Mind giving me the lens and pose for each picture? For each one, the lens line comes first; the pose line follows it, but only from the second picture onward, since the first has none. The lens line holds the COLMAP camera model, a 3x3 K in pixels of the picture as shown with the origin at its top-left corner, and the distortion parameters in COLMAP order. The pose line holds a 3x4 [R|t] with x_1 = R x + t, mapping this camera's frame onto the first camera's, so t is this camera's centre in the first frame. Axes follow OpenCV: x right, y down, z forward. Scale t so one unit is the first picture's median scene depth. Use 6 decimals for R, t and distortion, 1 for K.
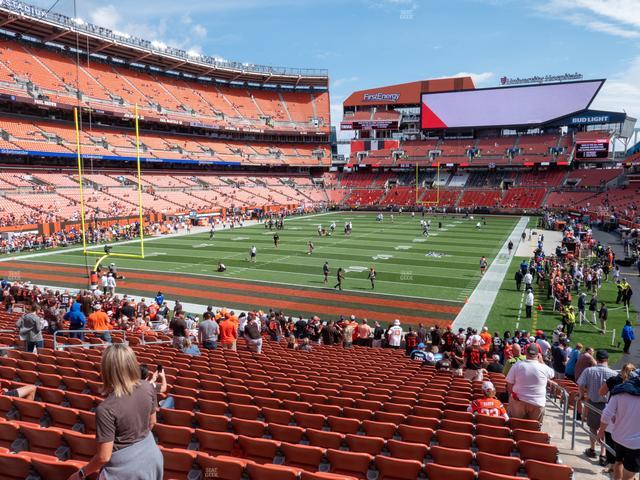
lens RADIAL K [[523.1, 0, 320.8], [0, 523.1, 238.2], [0, 0, 1]] dist [-0.009695, 0.040785]
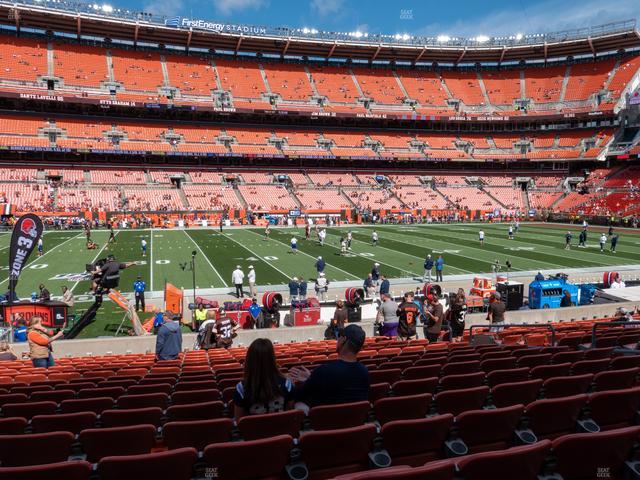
lens RADIAL K [[512.3, 0, 319.9], [0, 512.3, 238.4], [0, 0, 1]] dist [-0.008824, 0.024714]
pose [[0.666067, 0.073858, -0.742226, 0.291260], [-0.086486, 0.996021, 0.021501, -0.017903], [0.740861, 0.049871, 0.669804, 0.292871]]
